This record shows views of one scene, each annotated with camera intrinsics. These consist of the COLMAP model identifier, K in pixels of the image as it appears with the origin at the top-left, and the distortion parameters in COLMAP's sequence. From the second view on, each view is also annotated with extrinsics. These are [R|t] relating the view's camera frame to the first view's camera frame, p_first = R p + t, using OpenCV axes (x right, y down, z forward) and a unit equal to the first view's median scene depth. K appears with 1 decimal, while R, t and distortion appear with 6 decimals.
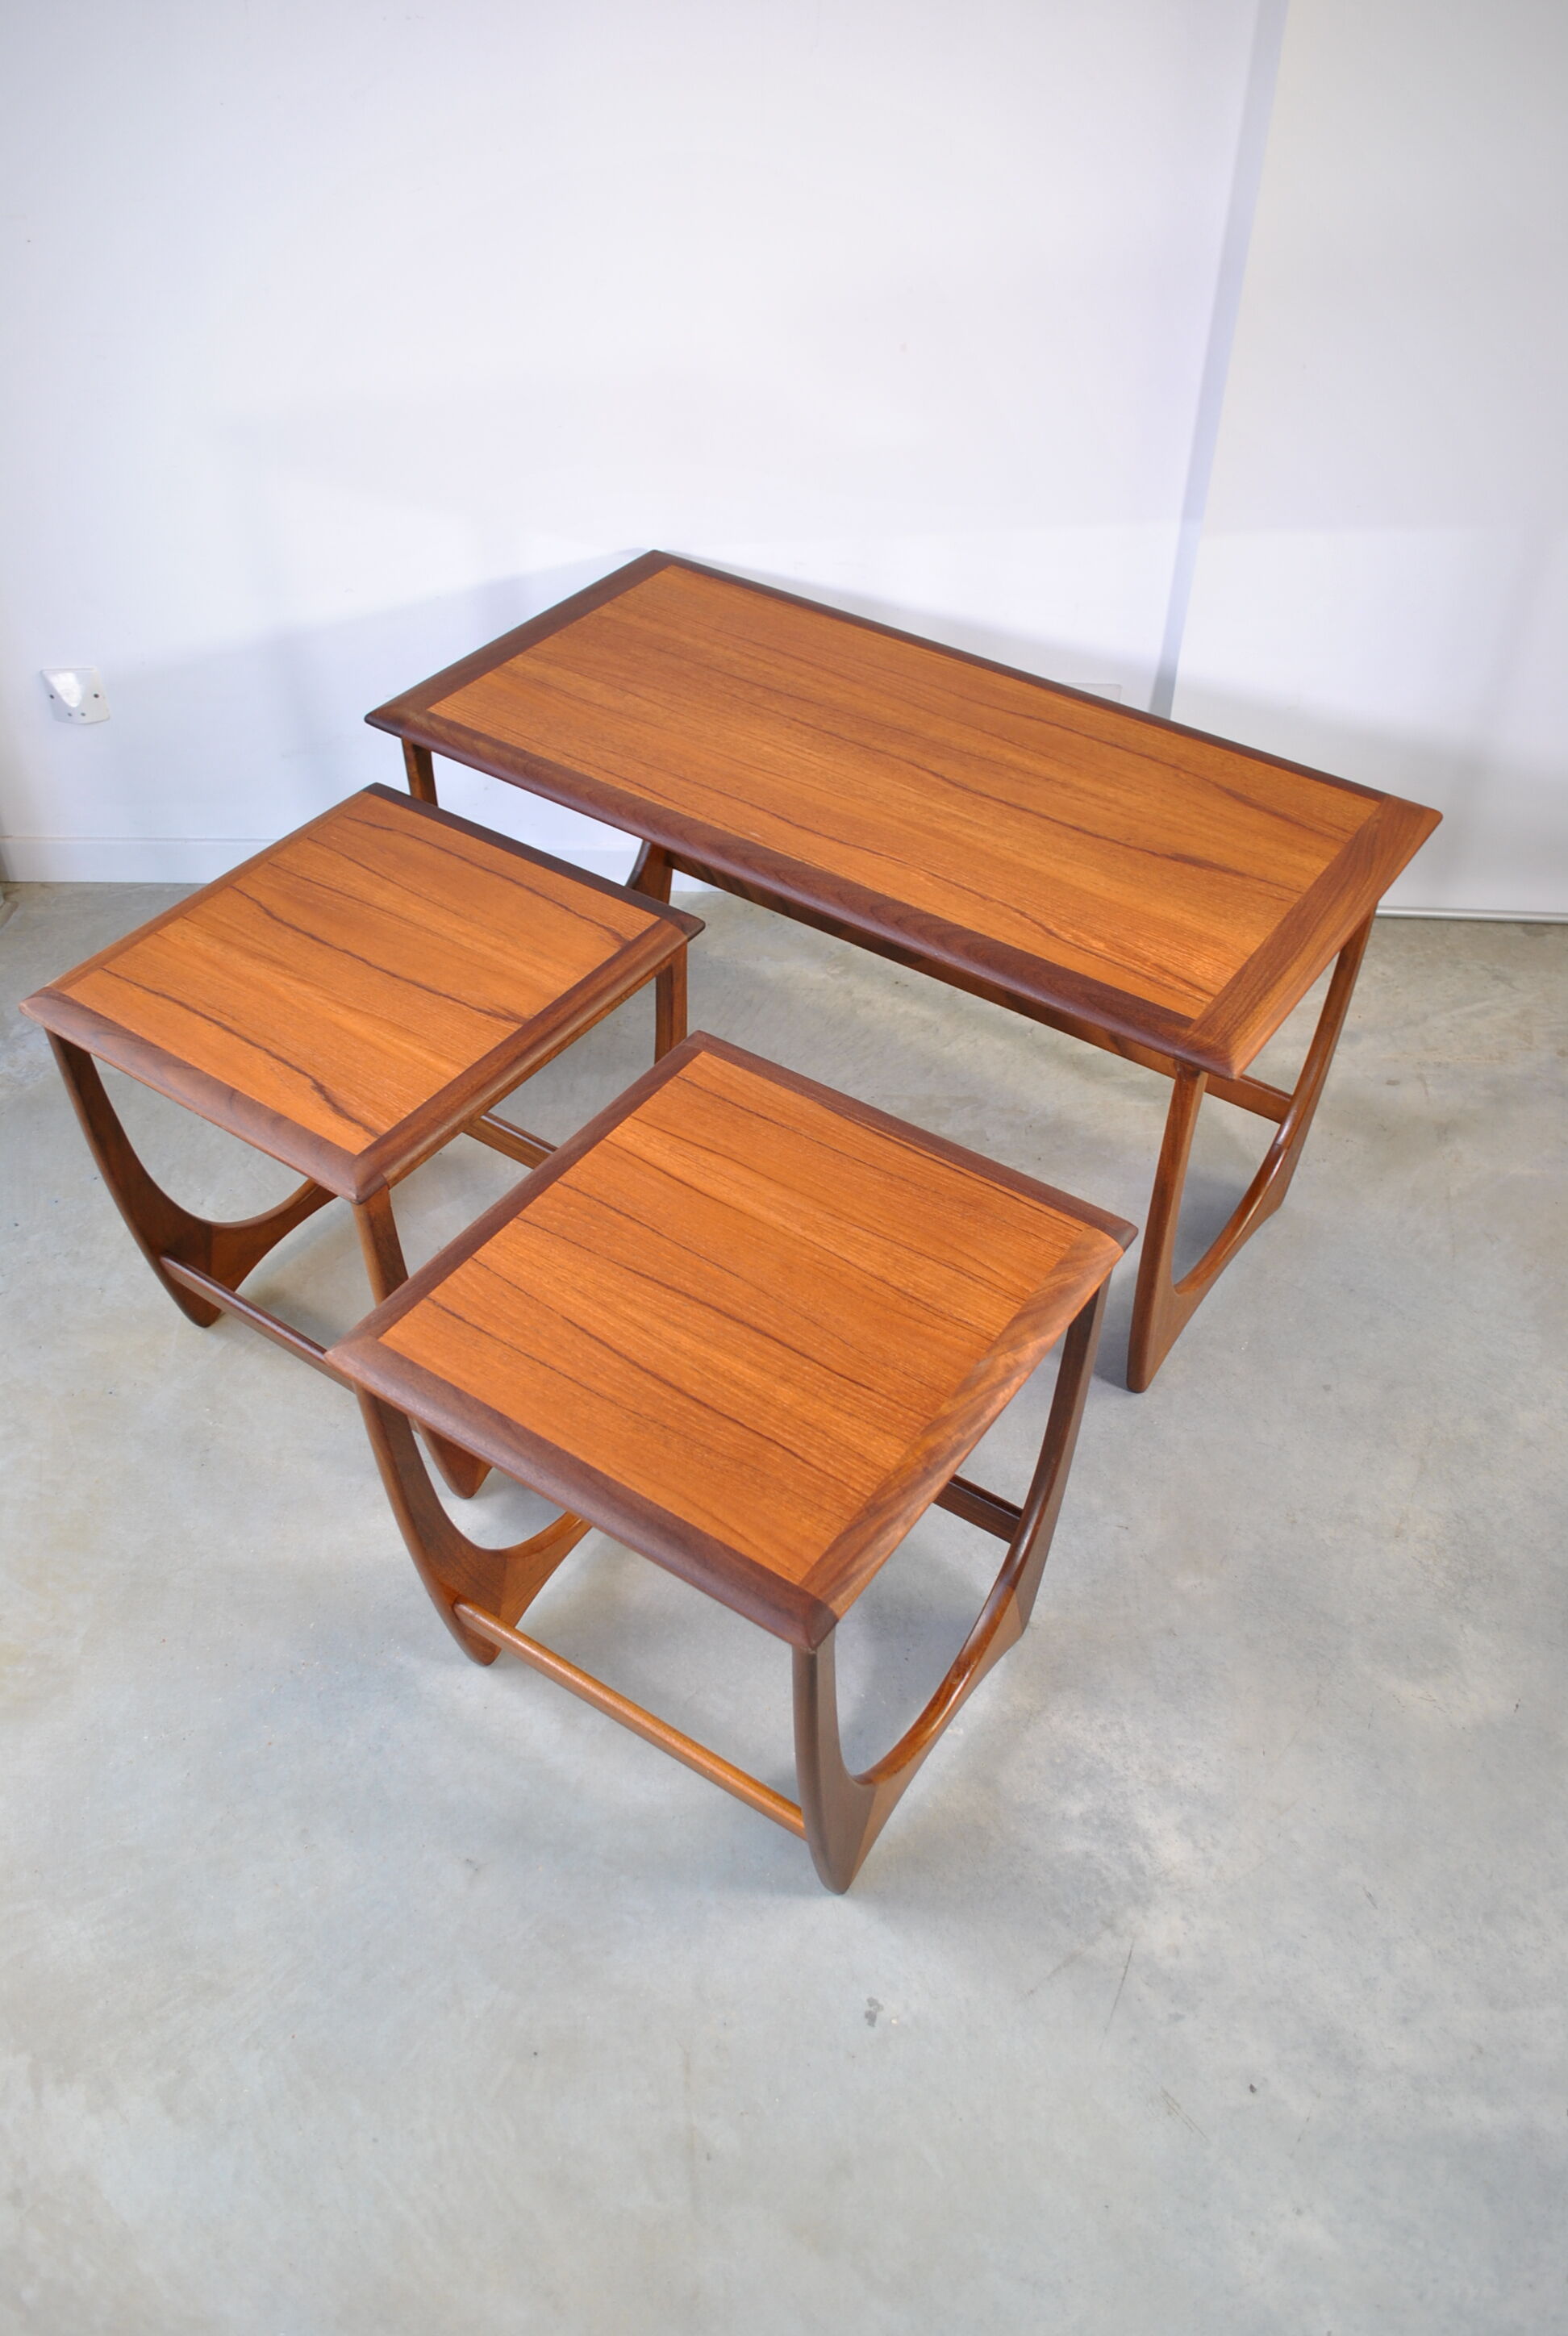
lens RADIAL K [[1829.8, 0, 768.2], [0, 1829.8, 1157.2], [0, 0, 1]] dist [-0.083947, 0.011123]
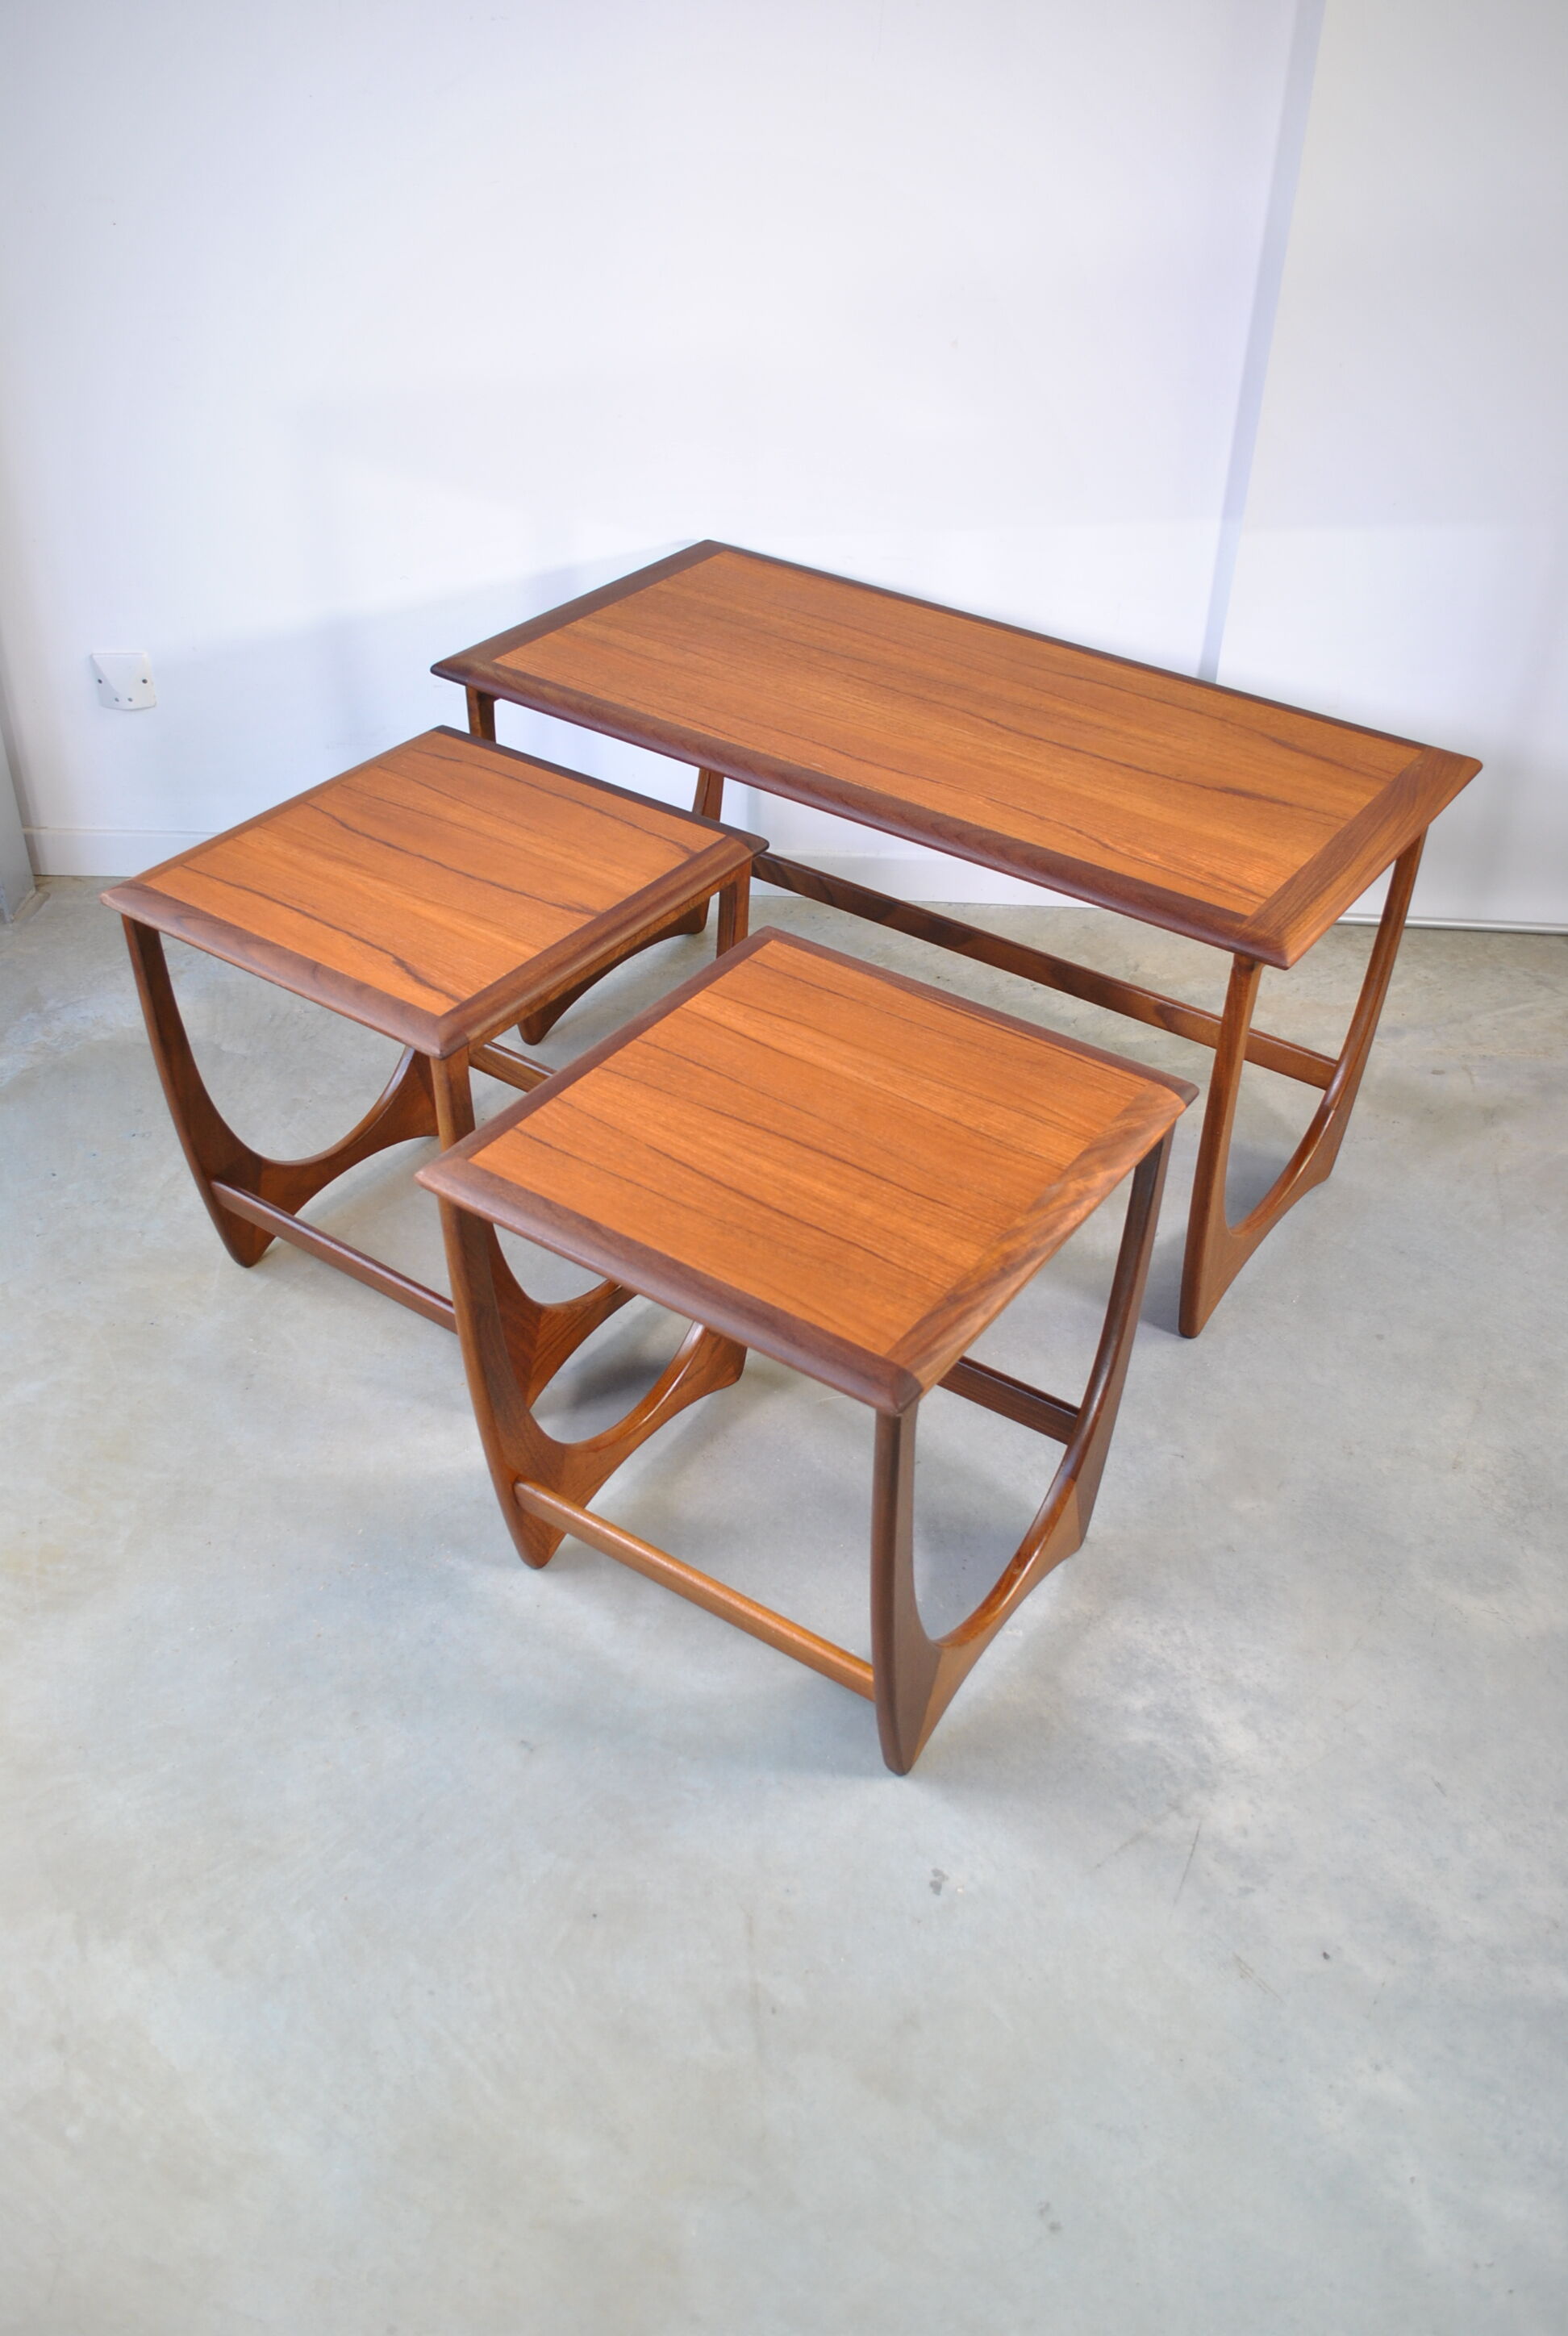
lens RADIAL K [[1980.3, 0, 768.1], [0, 1980.3, 1160.2], [0, 0, 1]] dist [-0.079952, 0.009834]
pose [[0.999876, 0.014520, 0.006091, -0.041389], [-0.013831, 0.994794, -0.100961, 0.170349], [-0.007525, 0.100864, 0.994872, -0.092254]]
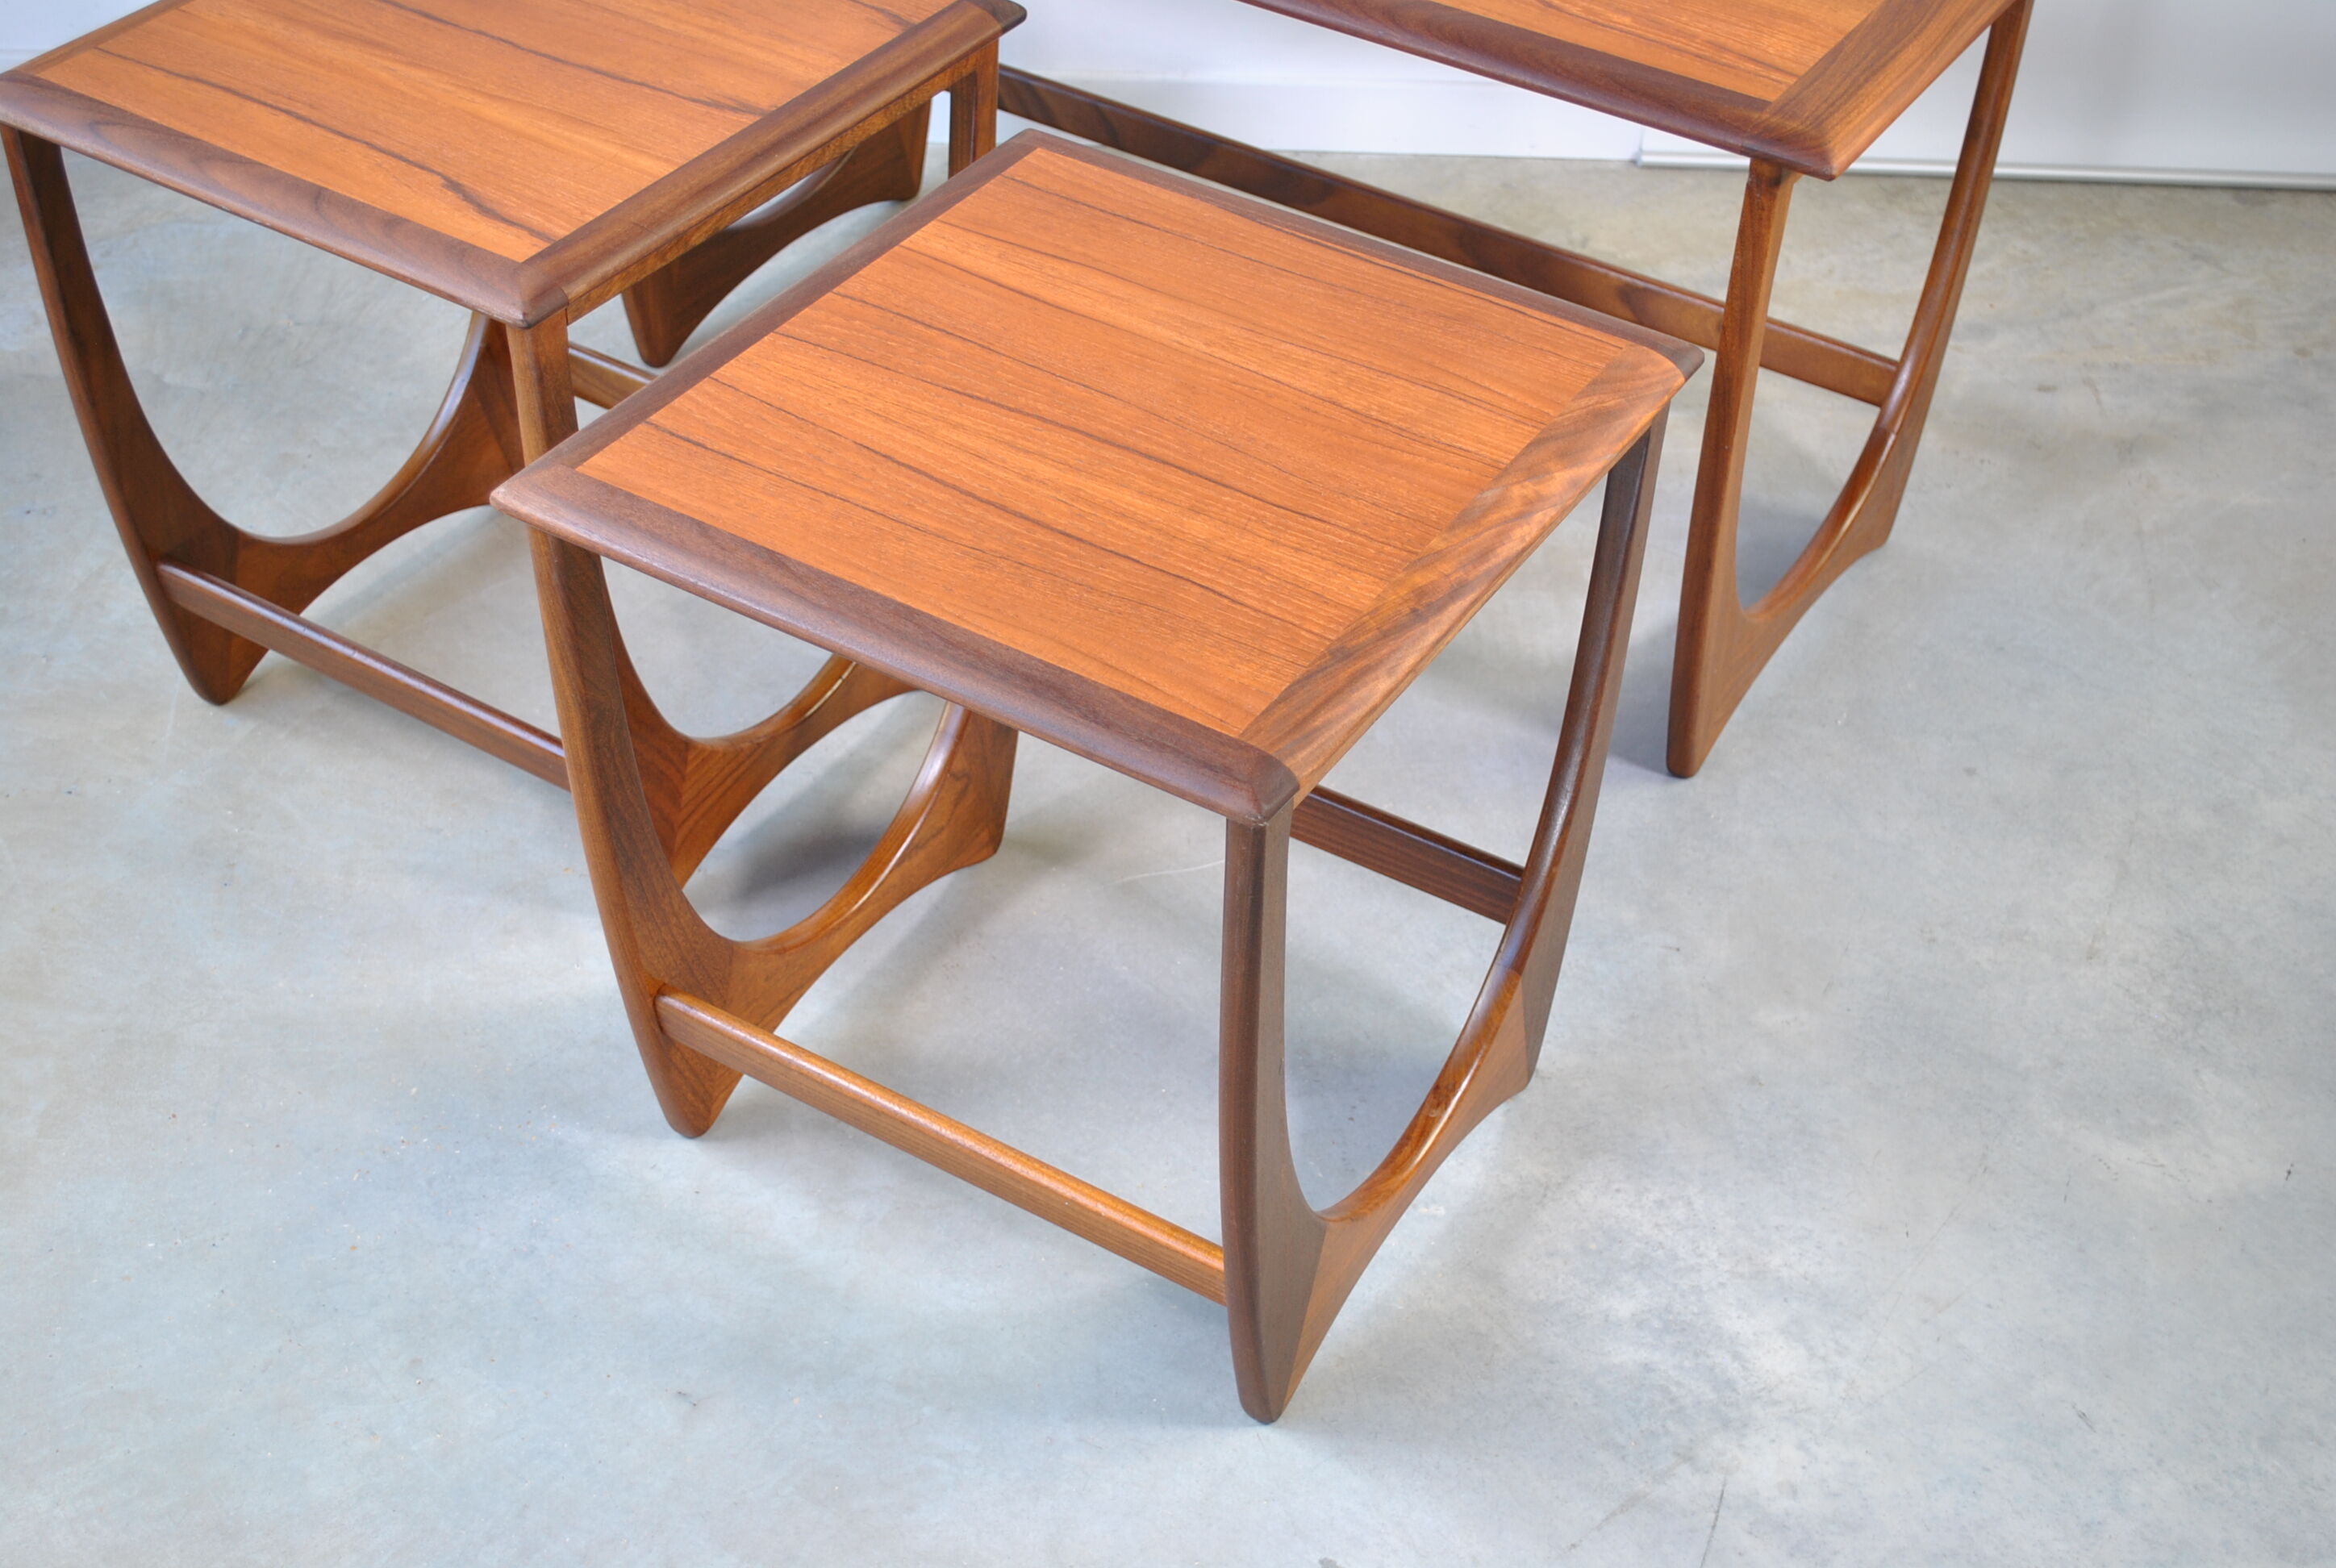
lens RADIAL K [[3006.9, 0, 1171.2], [0, 3006.9, 775.5], [0, 0, 1]] dist [-0.038182, 0.007508]
pose [[0.998036, -0.008205, 0.062103, -0.054639], [0.011984, 0.998083, -0.060723, 0.225565], [-0.061486, 0.061348, 0.996221, -0.068976]]
